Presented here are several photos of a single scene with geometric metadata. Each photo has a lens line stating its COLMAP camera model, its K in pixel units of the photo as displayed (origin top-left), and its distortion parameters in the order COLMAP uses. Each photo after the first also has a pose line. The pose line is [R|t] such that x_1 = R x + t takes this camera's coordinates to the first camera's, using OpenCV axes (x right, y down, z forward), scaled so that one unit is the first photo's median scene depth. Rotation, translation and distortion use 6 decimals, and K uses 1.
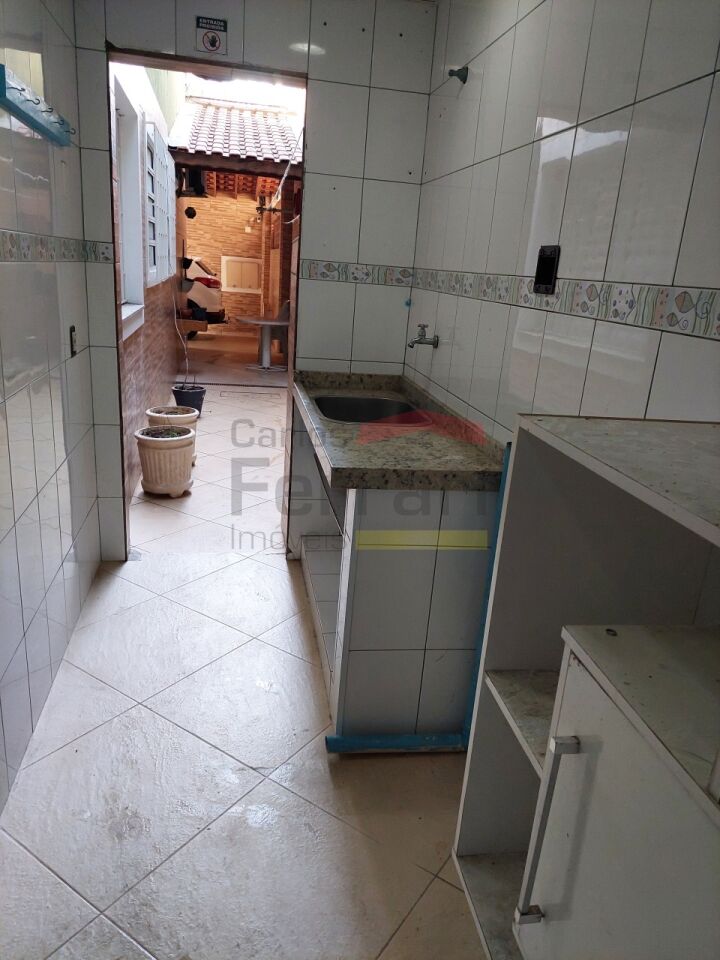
lens RADIAL K [[689.5, 0, 358.4], [0, 689.5, 499.4], [0, 0, 1]] dist [0.076202, -0.109084]
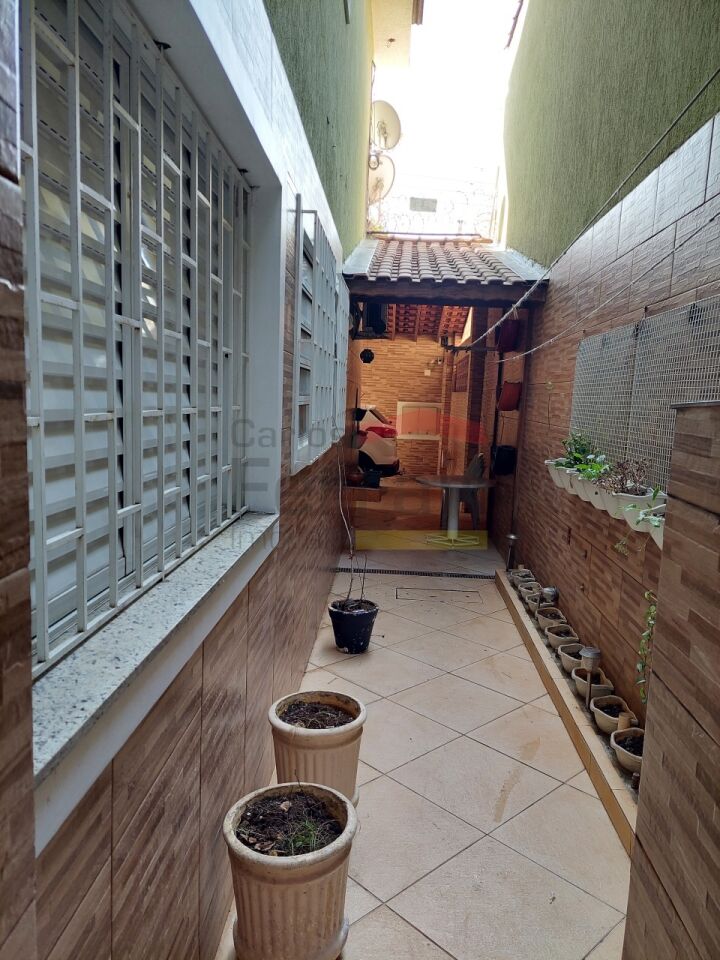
lens RADIAL K [[689.5, 0, 358.4], [0, 689.5, 499.4], [0, 0, 1]] dist [0.076202, -0.109084]
pose [[0.972607, -0.002023, -0.232448, -0.058186], [-0.041163, 0.982661, -0.180782, -0.093357], [0.228783, 0.185398, 0.955660, 0.238177]]
